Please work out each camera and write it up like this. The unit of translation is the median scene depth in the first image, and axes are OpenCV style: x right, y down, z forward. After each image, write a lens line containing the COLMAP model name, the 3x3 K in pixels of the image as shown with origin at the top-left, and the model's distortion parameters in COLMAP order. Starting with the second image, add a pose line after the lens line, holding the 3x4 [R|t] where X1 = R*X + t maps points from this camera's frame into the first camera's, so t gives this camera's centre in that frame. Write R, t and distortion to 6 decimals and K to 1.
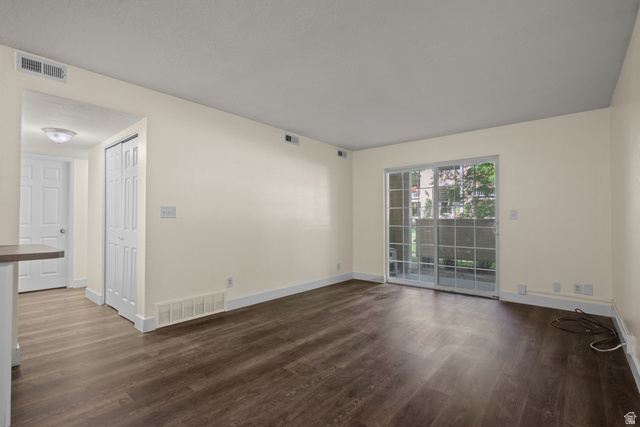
lens RADIAL K [[311.9, 0, 321.5], [0, 311.9, 215.7], [0, 0, 1]] dist [-0.004732, -0.000676]
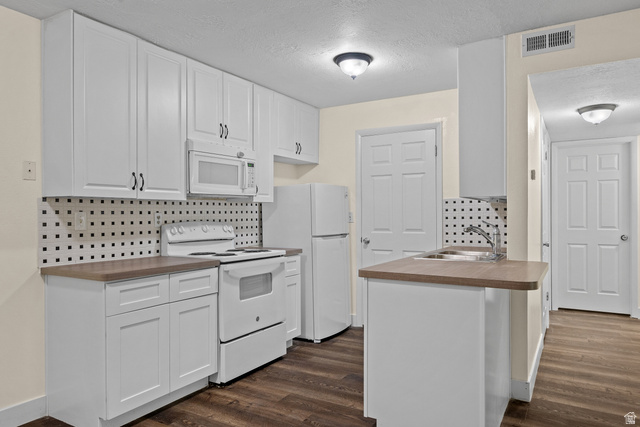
lens RADIAL K [[428.6, 0, 318.6], [0, 428.6, 216.3], [0, 0, 1]] dist [-0.003375, 0.002240]
pose [[0.156874, 0.006207, -0.987599, 0.091997], [0.023878, 0.999664, 0.010075, -0.052720], [0.987330, -0.025163, 0.156673, 0.239966]]
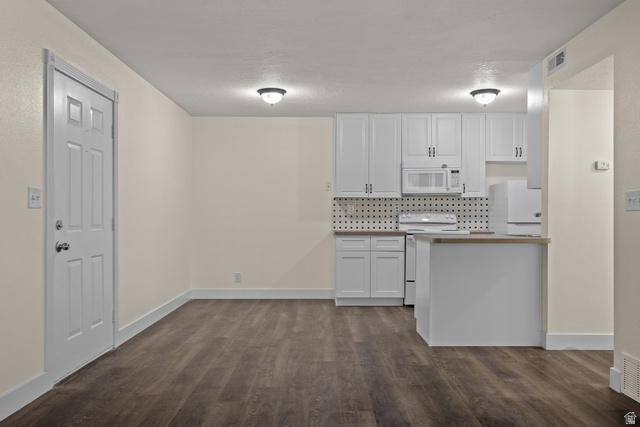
lens RADIAL K [[478.5, 0, 320.7], [0, 478.5, 217.0], [0, 0, 1]] dist [0.008499, 0.001613]
pose [[-0.765894, 0.000538, -0.642967, 0.629599], [0.012589, 0.999821, -0.014159, 0.028659], [0.642844, -0.018938, -0.765763, 1.606042]]
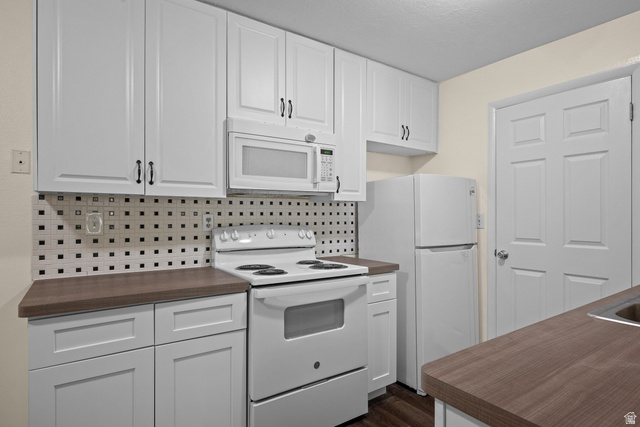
lens RADIAL K [[345.0, 0, 321.9], [0, 345.0, 216.5], [0, 0, 1]] dist [-0.002065, 0.000444]
pose [[-0.256394, 0.002102, -0.966570, -0.508106], [0.018620, 0.999823, -0.002765, -0.048208], [0.966393, -0.018706, -0.256388, 0.457105]]
